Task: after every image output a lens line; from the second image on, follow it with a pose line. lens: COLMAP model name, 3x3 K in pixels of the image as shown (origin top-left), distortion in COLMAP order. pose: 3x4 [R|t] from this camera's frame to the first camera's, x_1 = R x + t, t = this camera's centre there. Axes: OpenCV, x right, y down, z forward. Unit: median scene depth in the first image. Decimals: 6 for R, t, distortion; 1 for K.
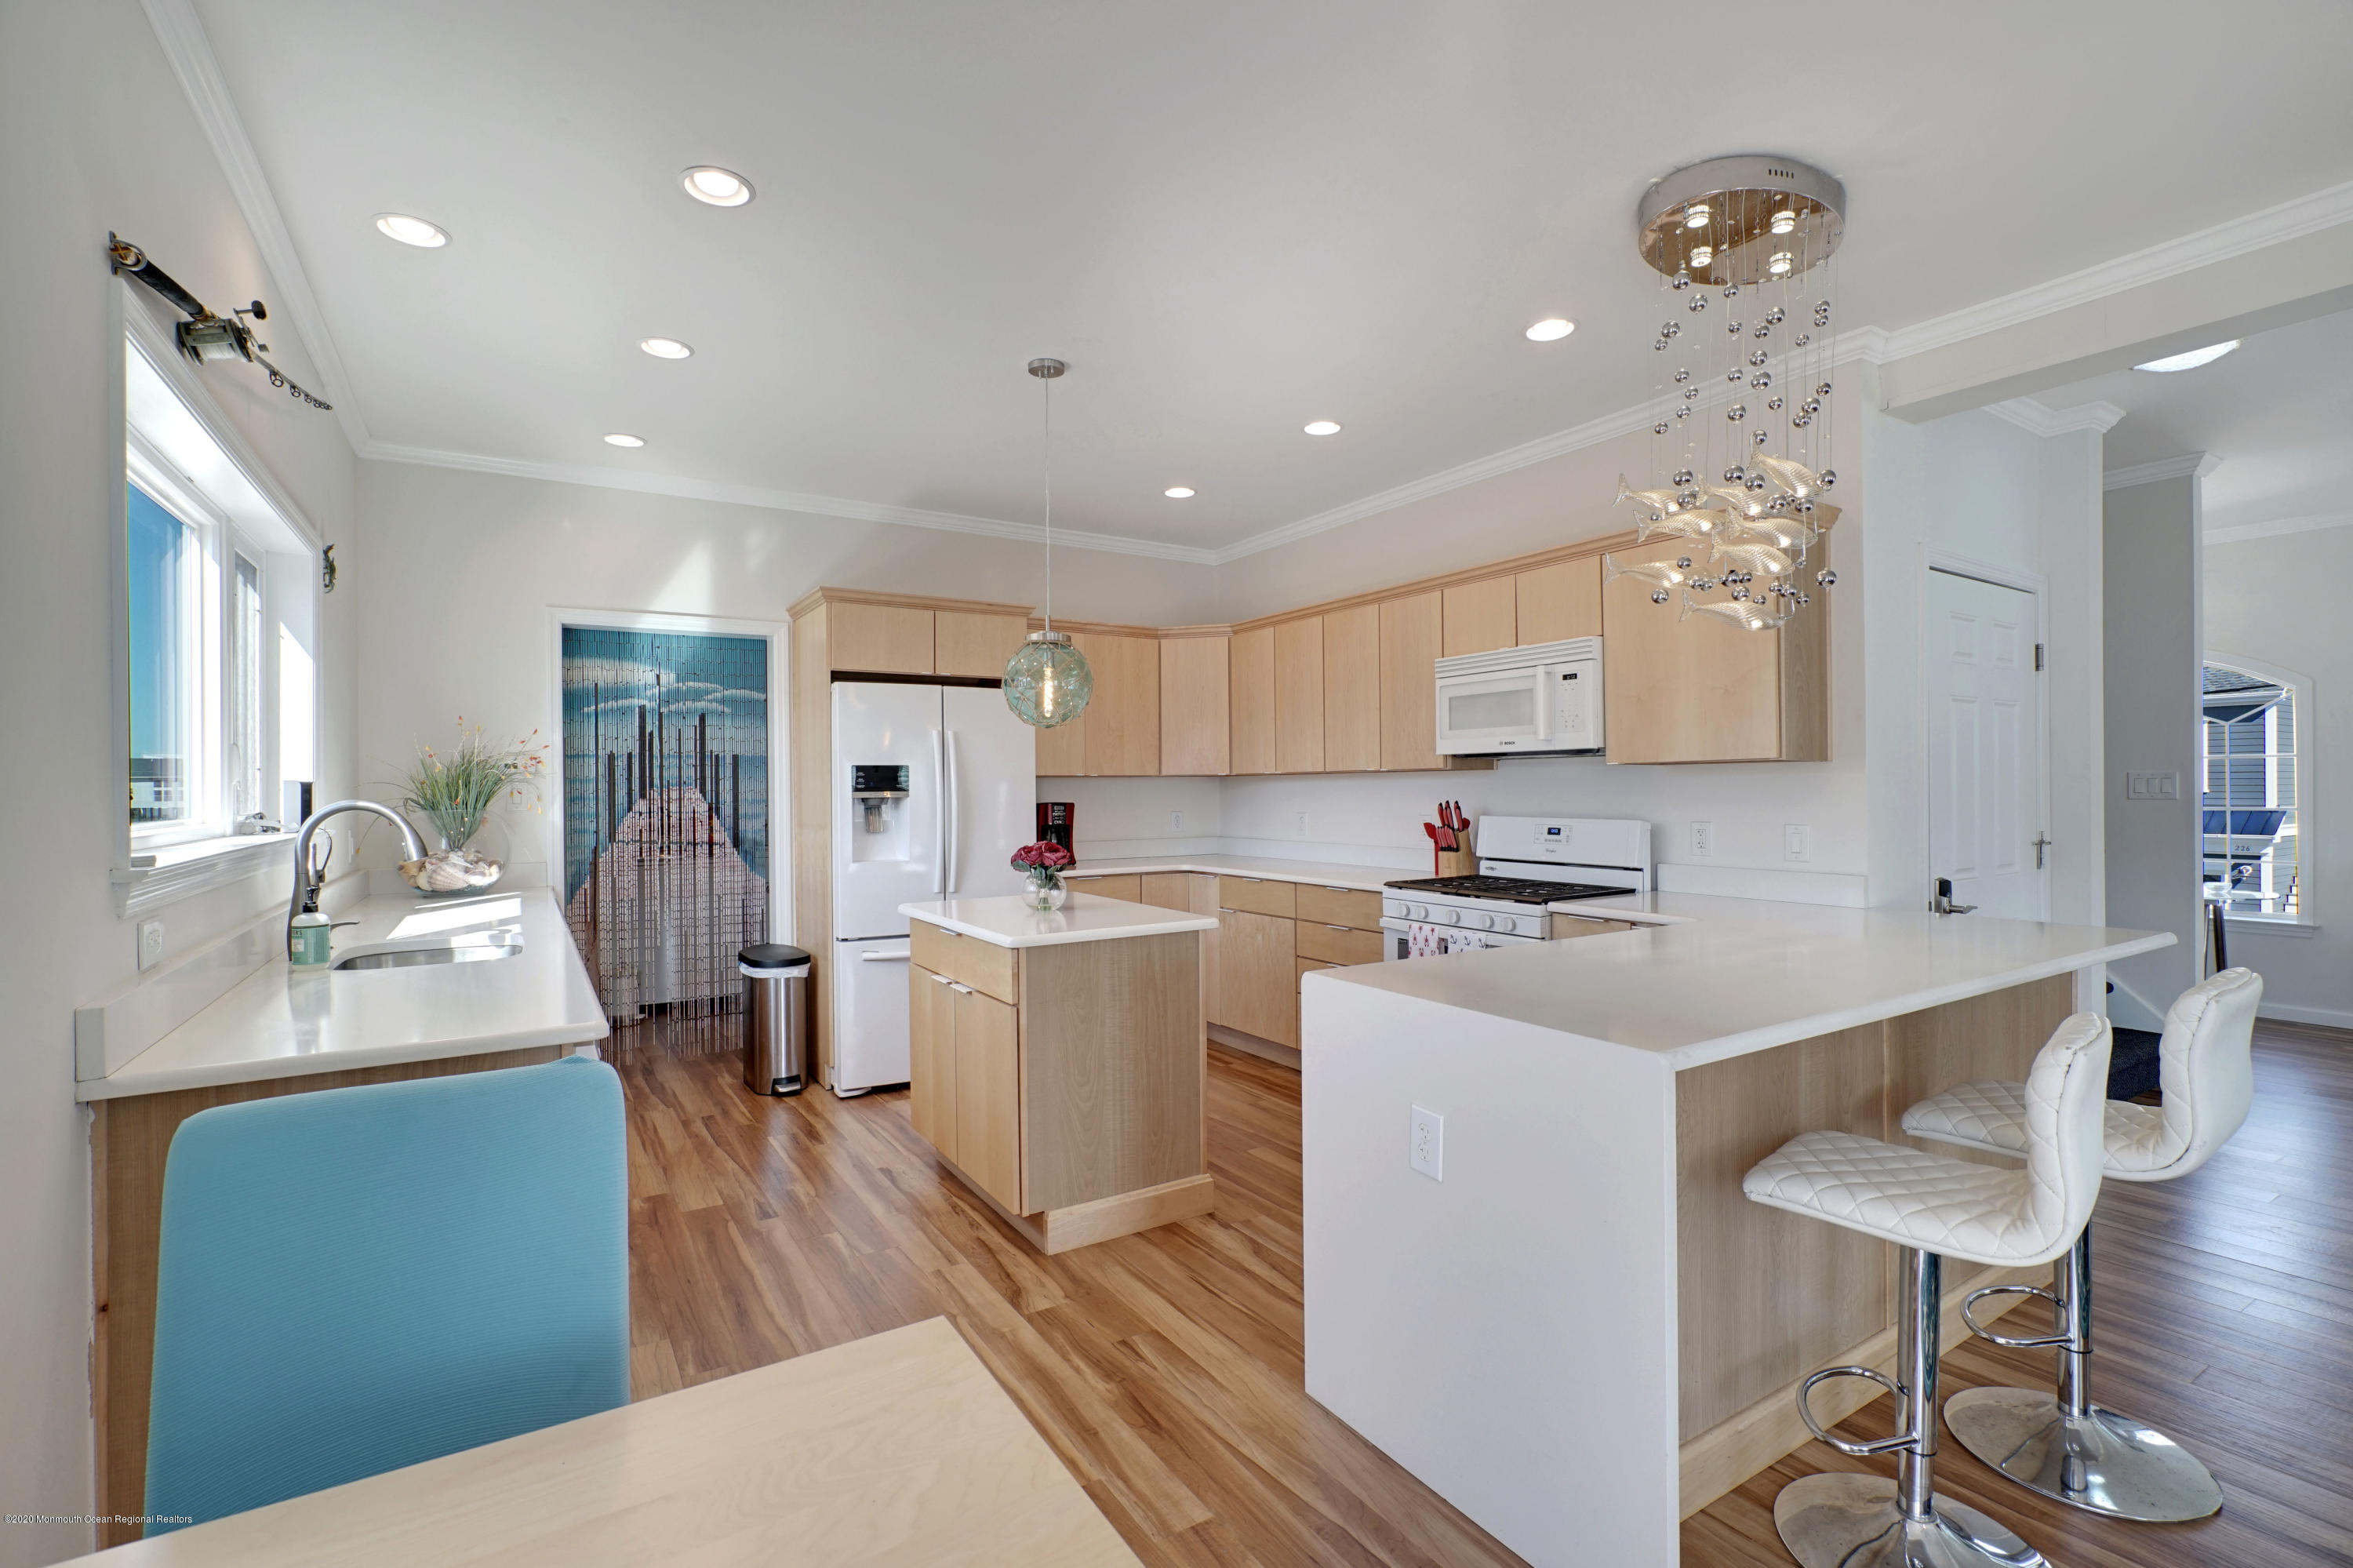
lens RADIAL K [[1054.2, 0, 1180.6], [0, 1054.2, 799.3], [0, 0, 1]] dist [-0.005849, 0.002433]
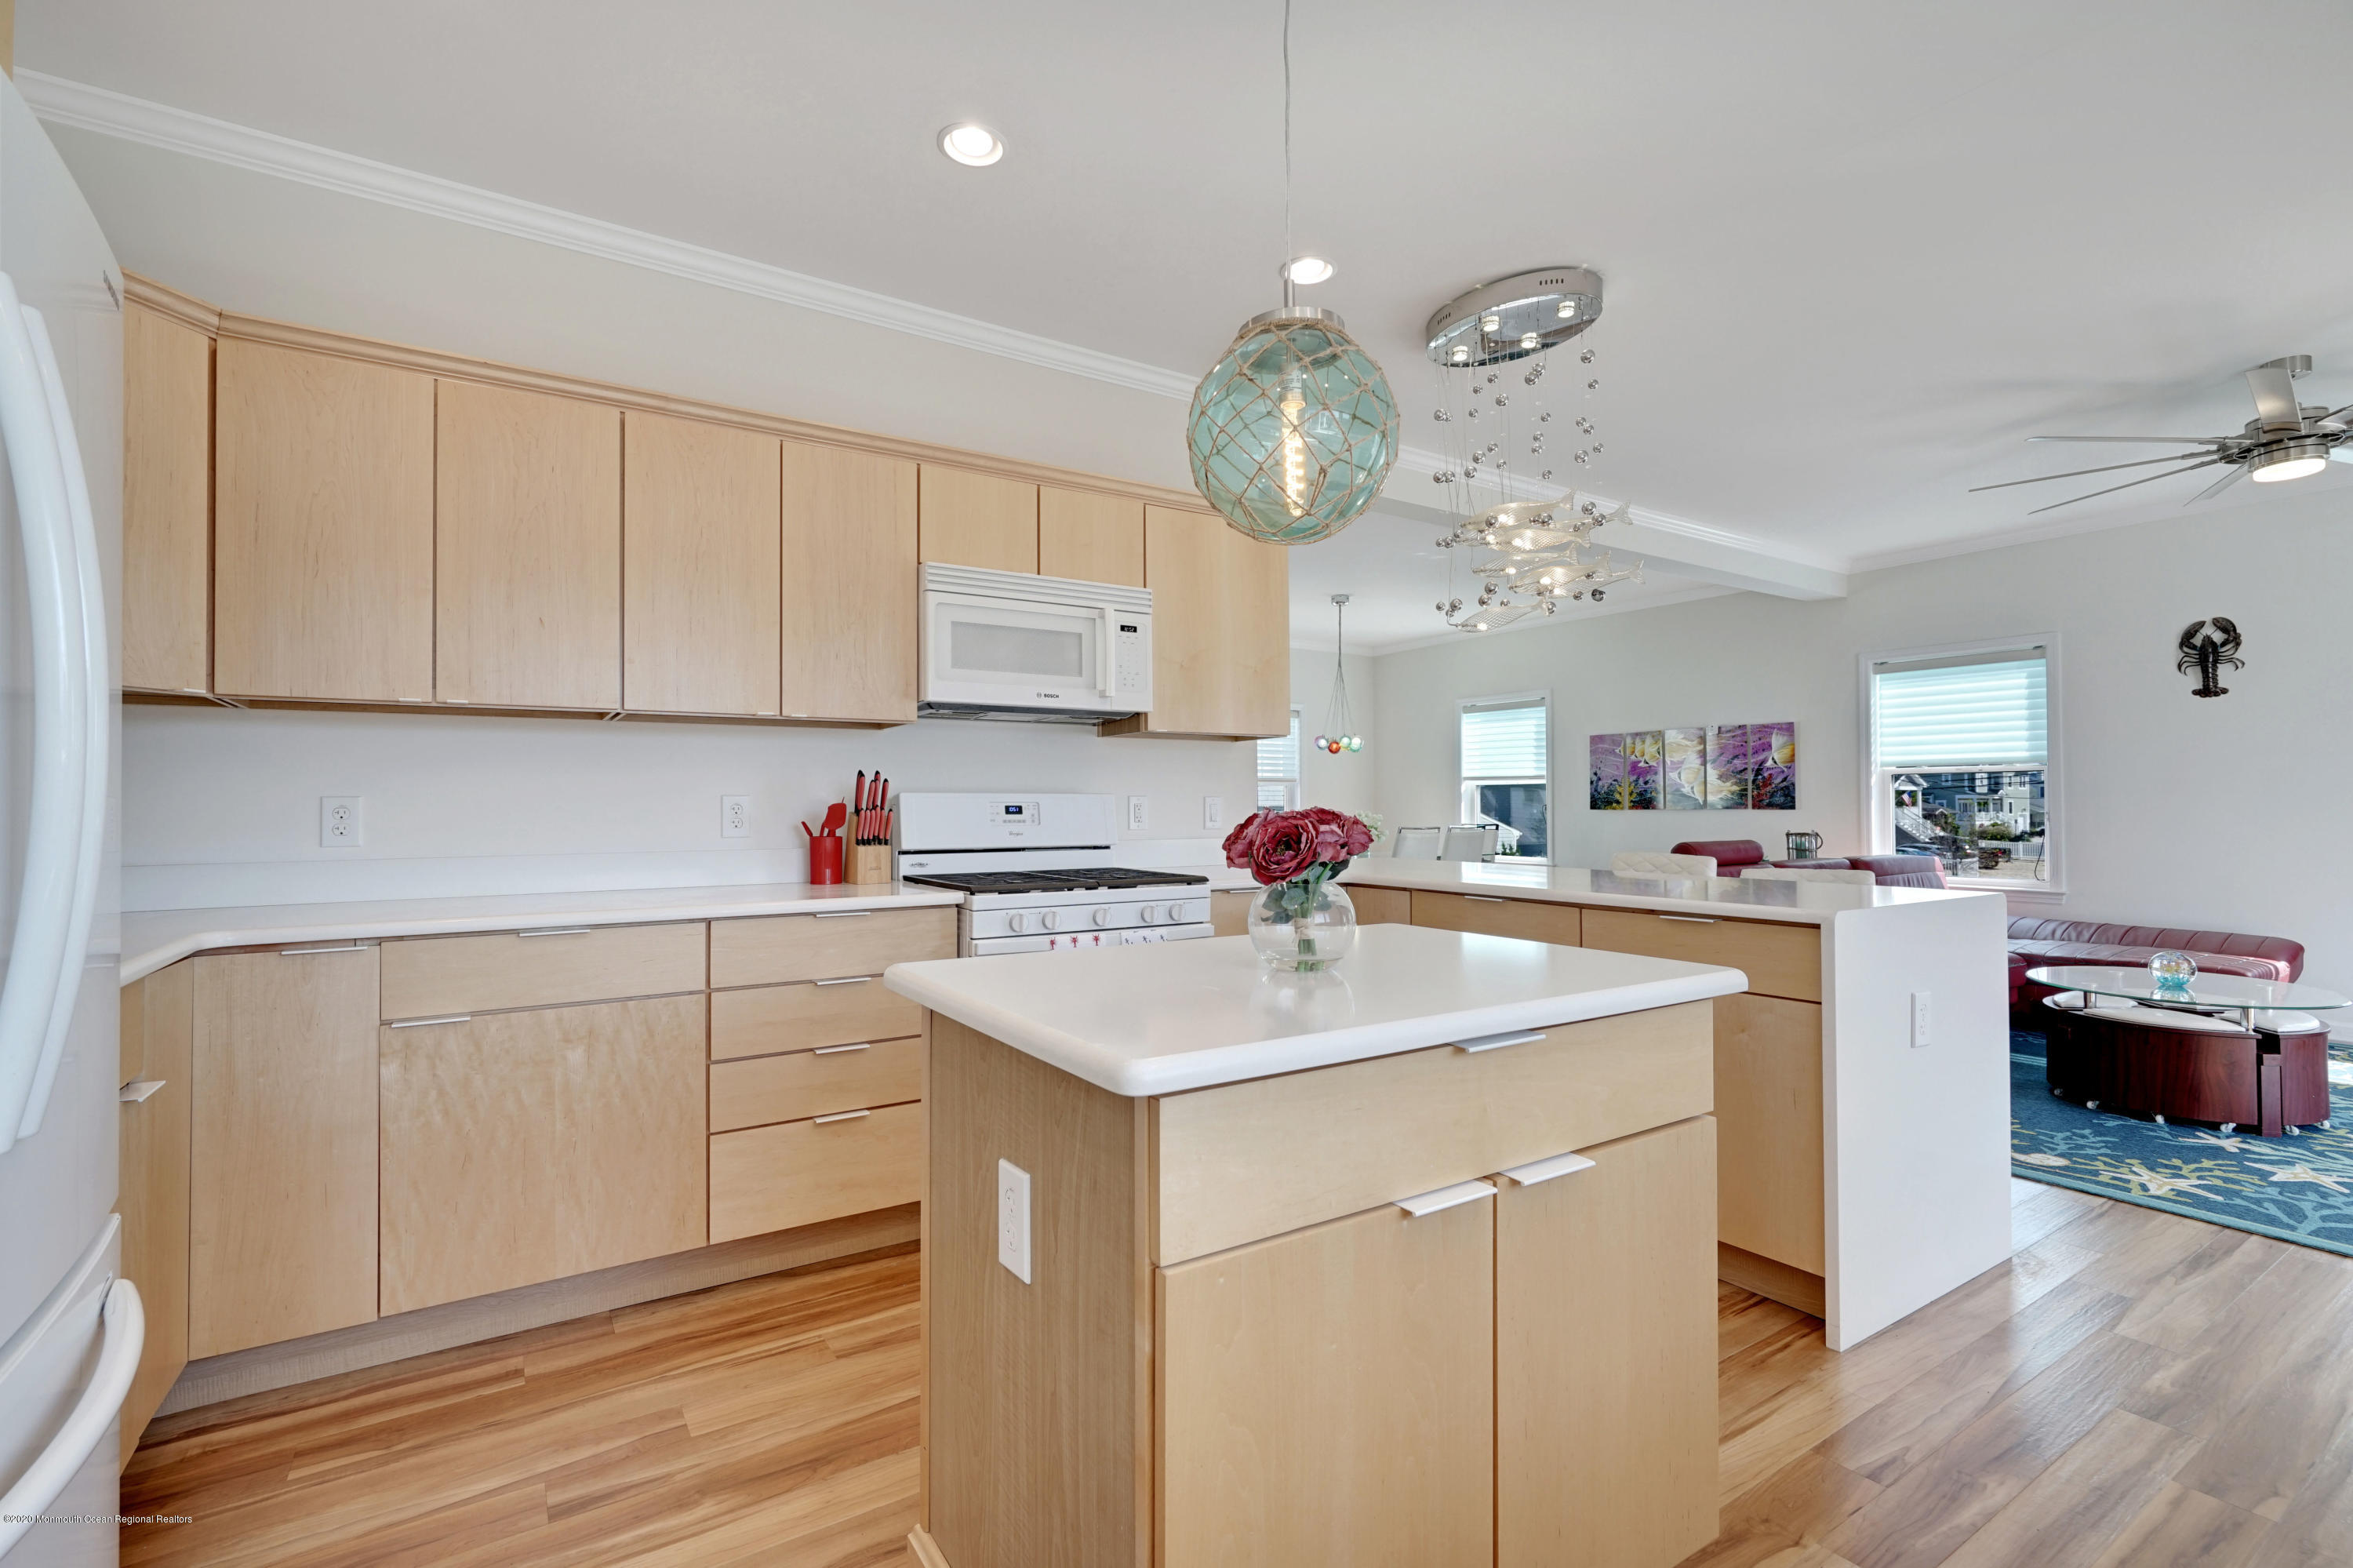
lens RADIAL K [[1054.2, 0, 1186.1], [0, 1054.2, 792.1], [0, 0, 1]] dist [-0.005849, 0.002433]
pose [[-0.011618, 0.017846, 0.999773, -0.411303], [0.012192, 0.999769, -0.017704, 0.029212], [-0.999858, 0.011983, -0.011832, 0.782230]]
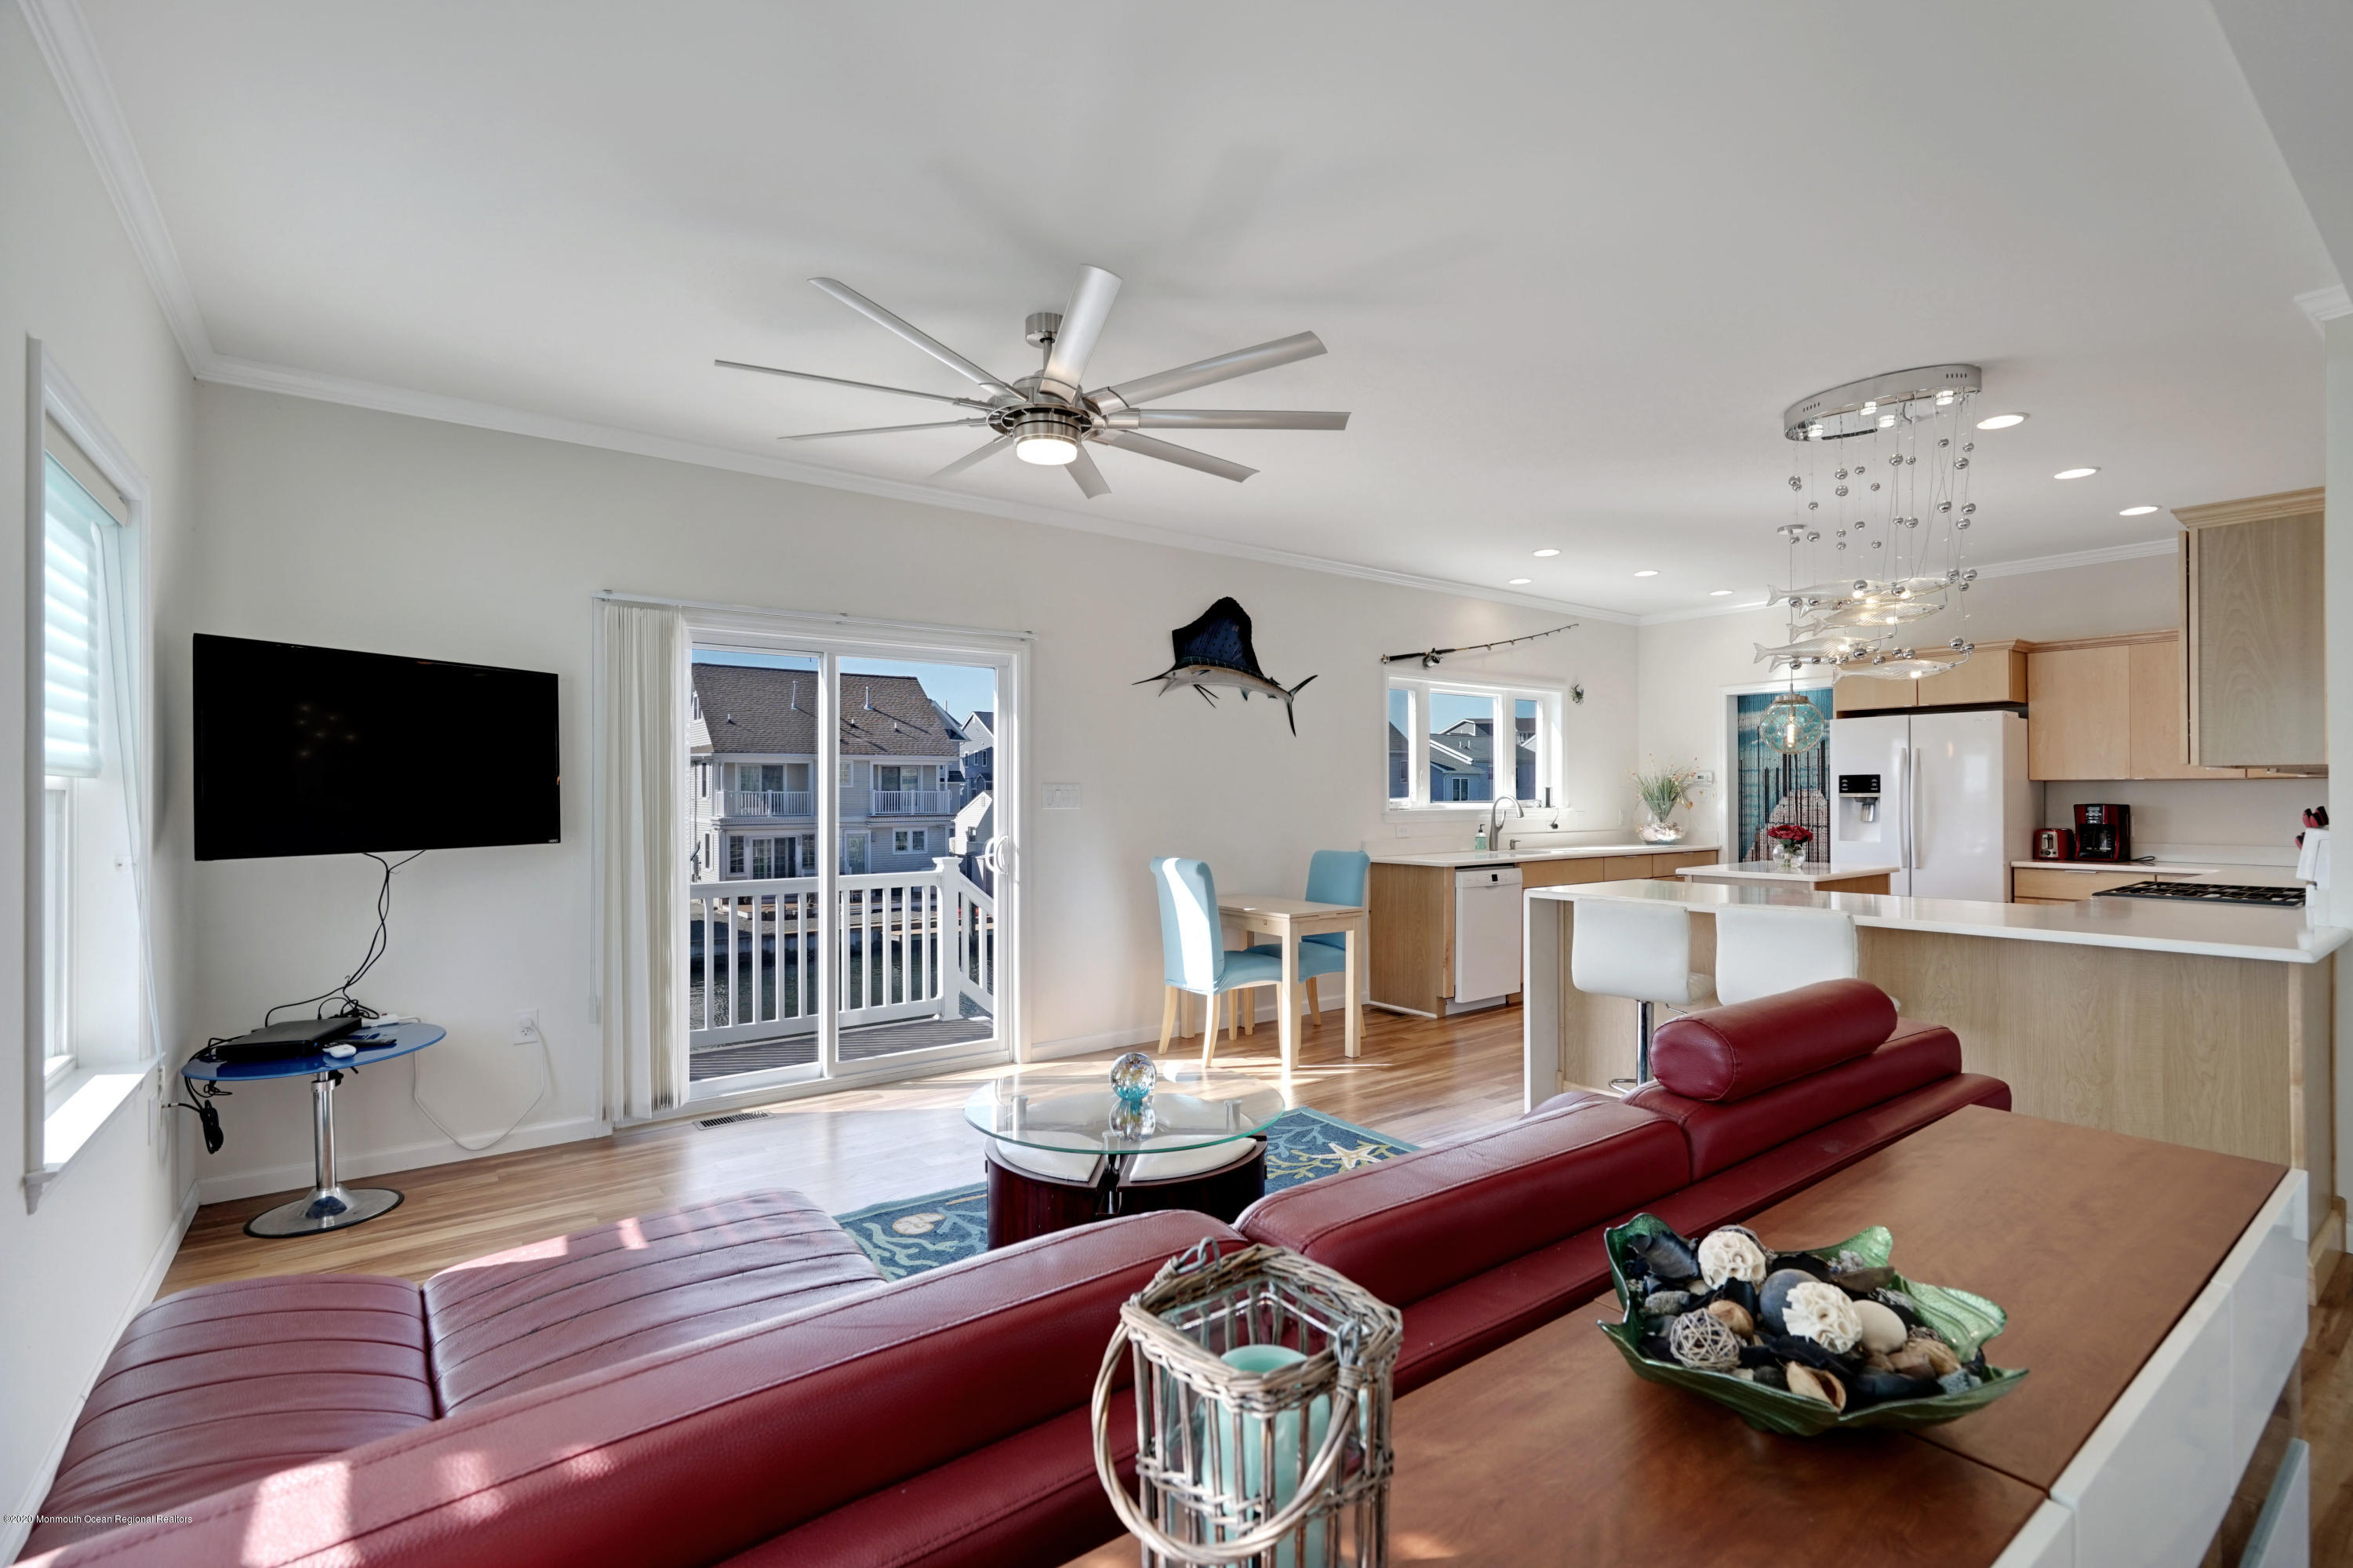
lens RADIAL K [[1054.2, 0, 1175.7], [0, 1054.2, 787.7], [0, 0, 1]] dist [-0.005849, 0.002433]
pose [[0.069853, 0.000577, -0.997557, 1.034304], [-0.010101, 0.999949, -0.000129, -0.004223], [0.997506, 0.010085, 0.069855, -0.031163]]
